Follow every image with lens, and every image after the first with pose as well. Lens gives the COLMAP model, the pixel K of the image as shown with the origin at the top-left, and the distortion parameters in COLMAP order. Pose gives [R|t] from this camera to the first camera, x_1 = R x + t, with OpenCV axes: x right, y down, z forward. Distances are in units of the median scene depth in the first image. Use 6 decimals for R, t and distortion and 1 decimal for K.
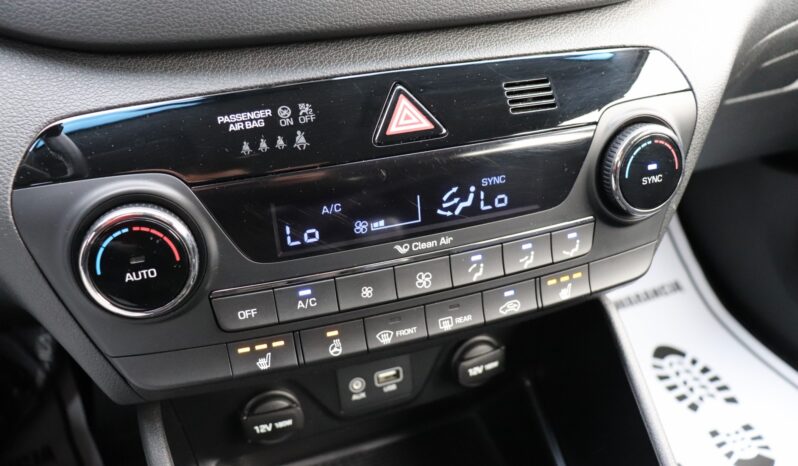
lens RADIAL K [[650.0, 0, 391.4], [0, 650.0, 236.0], [0, 0, 1]] dist [-0.173817, 0.137489]
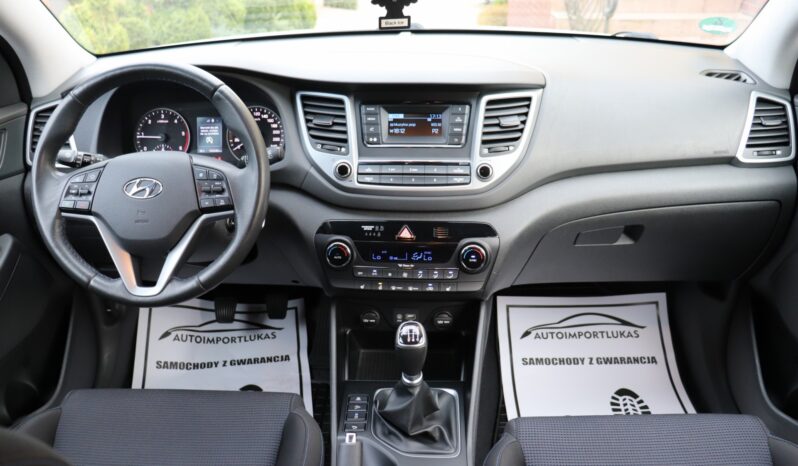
lens RADIAL K [[650.0, 0, 392.2], [0, 650.0, 232.0], [0, 0, 1]] dist [-0.173817, 0.137489]
pose [[0.917461, 0.156629, -0.365695, 1.368075], [-0.207224, 0.972833, -0.103216, 0.237432], [0.339594, 0.170477, 0.924994, -2.676827]]
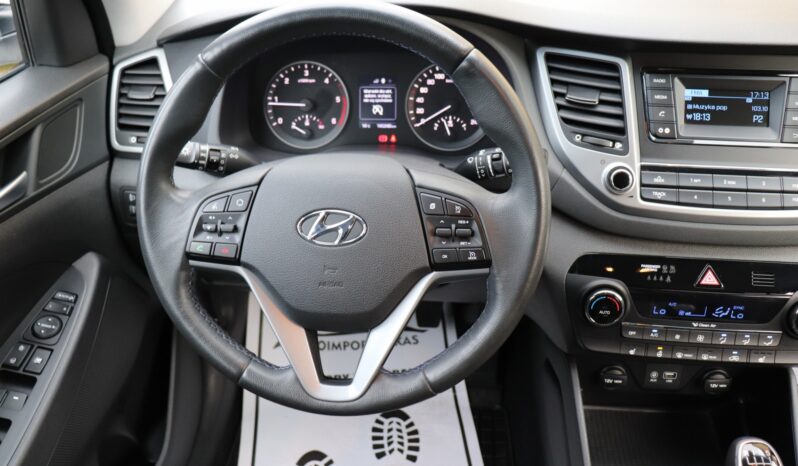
lens RADIAL K [[650.0, 0, 387.7], [0, 650.0, 232.1], [0, 0, 1]] dist [-0.173817, 0.137489]
pose [[0.887241, 0.226031, -0.402136, -0.150961], [-0.225469, 0.972995, 0.049440, -0.187447], [0.402452, 0.046804, 0.914244, -1.818369]]
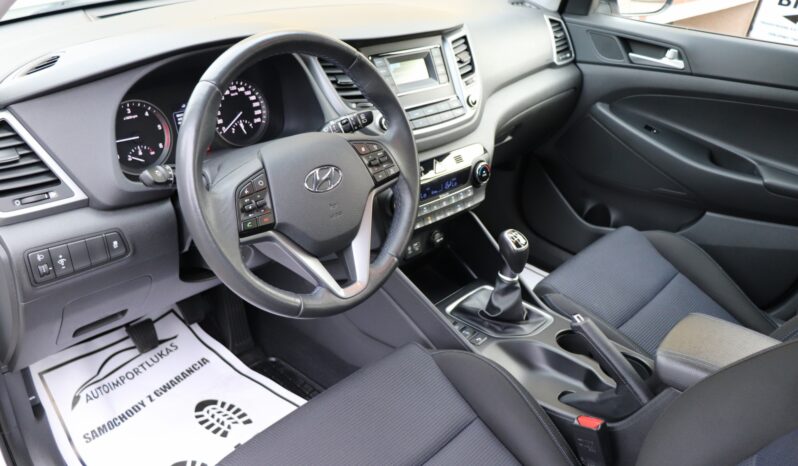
lens RADIAL K [[650.0, 0, 387.3], [0, 650.0, 232.8], [0, 0, 1]] dist [-0.173817, 0.137489]
pose [[0.907127, -0.150359, 0.393082, -2.067067], [0.174636, 0.984276, -0.026516, 0.313080], [-0.382914, 0.092699, 0.919121, -2.879997]]
